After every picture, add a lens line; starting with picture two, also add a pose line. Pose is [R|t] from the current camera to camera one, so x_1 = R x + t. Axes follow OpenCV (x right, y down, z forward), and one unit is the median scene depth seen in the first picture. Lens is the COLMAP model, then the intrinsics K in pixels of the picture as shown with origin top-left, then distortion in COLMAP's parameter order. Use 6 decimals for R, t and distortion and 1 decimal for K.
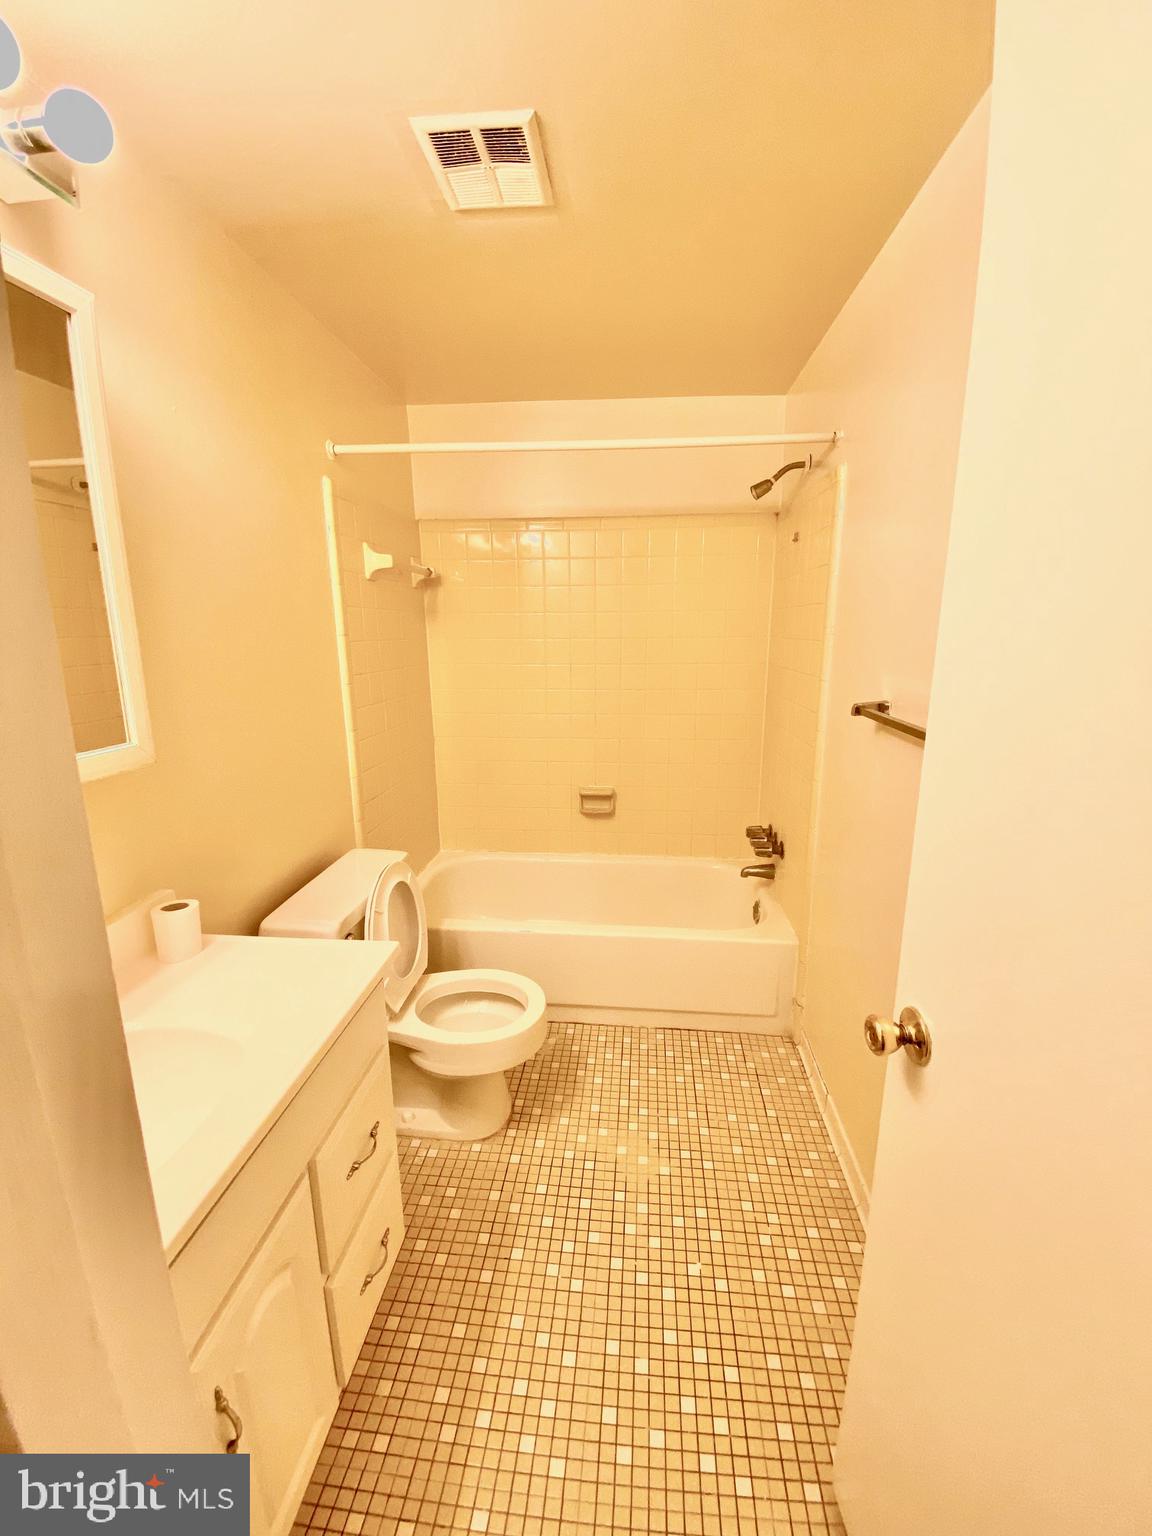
lens RADIAL K [[624.8, 0, 579.9], [0, 624.8, 767.4], [0, 0, 1]] dist [0.023639, -0.019692]
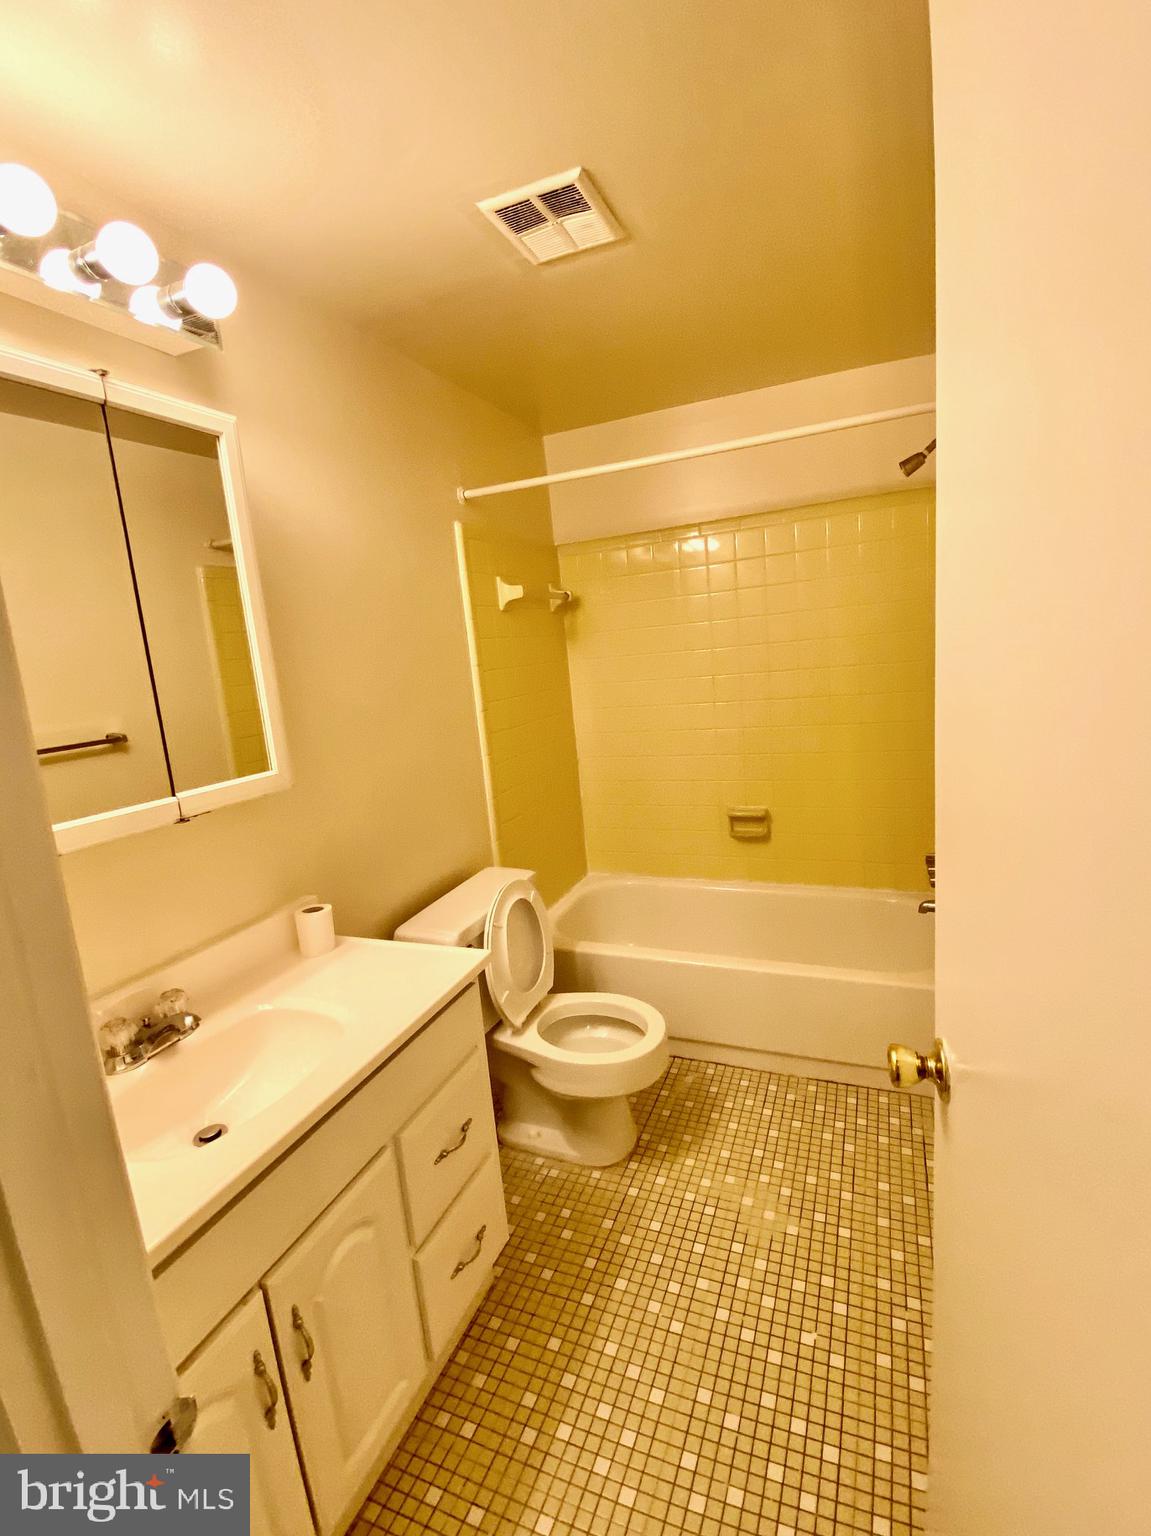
lens RADIAL K [[681.3, 0, 575.5], [0, 681.3, 768.0], [0, 0, 1]] dist [0.027117, -0.021394]
pose [[0.953004, -0.027228, -0.301732, 0.166838], [0.016717, 0.999162, -0.037362, 0.011173], [0.302497, 0.030562, 0.952660, -0.058204]]
